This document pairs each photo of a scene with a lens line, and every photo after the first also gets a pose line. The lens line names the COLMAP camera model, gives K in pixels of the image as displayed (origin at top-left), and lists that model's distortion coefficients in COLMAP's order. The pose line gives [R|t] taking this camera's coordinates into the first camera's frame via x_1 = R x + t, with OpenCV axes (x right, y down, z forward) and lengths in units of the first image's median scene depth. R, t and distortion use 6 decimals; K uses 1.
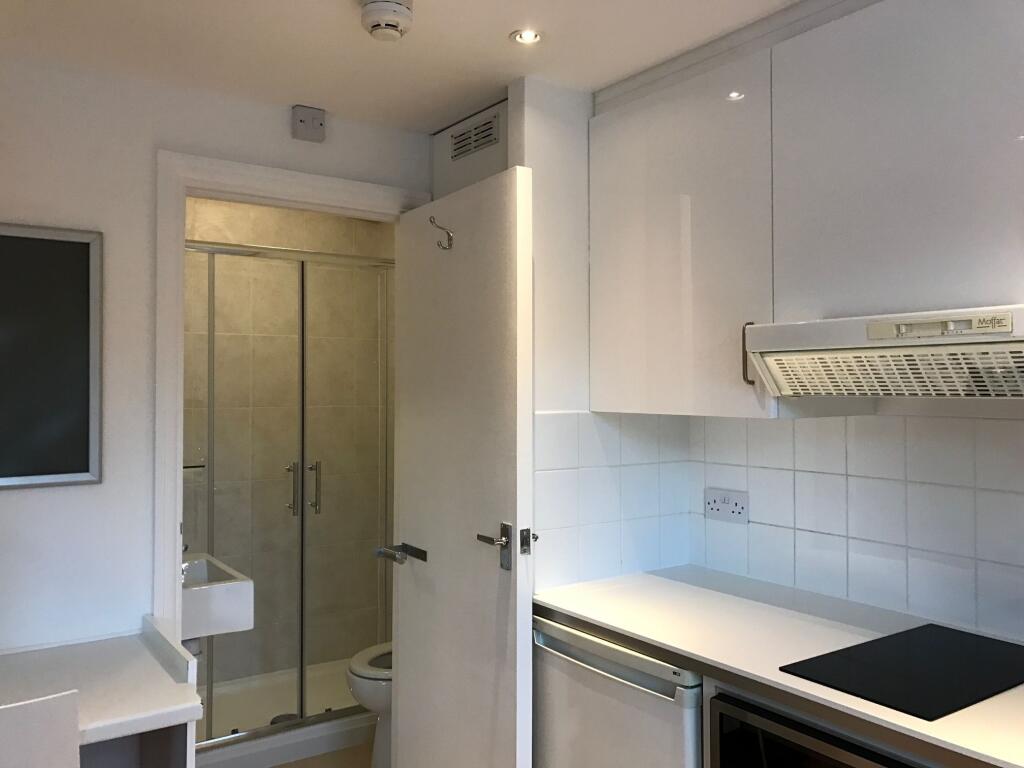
lens RADIAL K [[829.5, 0, 513.3], [0, 829.5, 391.5], [0, 0, 1]] dist [0.050558, -0.005002]
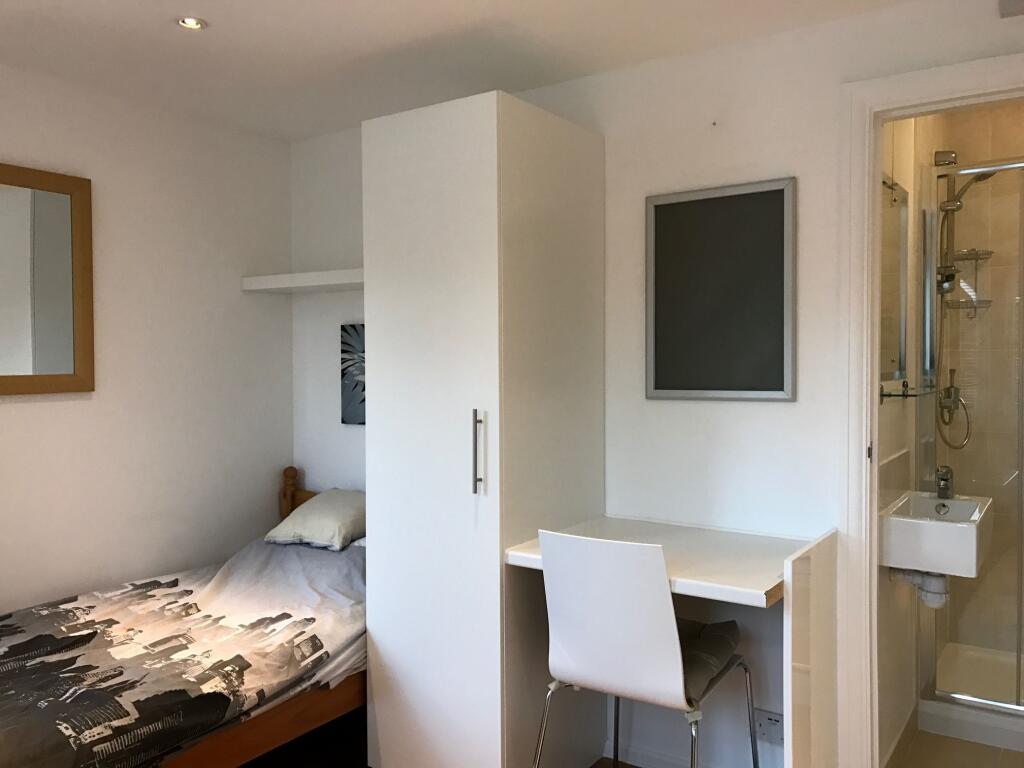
lens RADIAL K [[837.0, 0, 512.0], [0, 837.0, 384.0], [0, 0, 1]] dist [0.009455, 0.000668]
pose [[0.338846, 0.026127, -0.940479, 0.386627], [0.004555, 0.999557, 0.029409, 0.045062], [0.940831, -0.014249, 0.338577, 0.234533]]
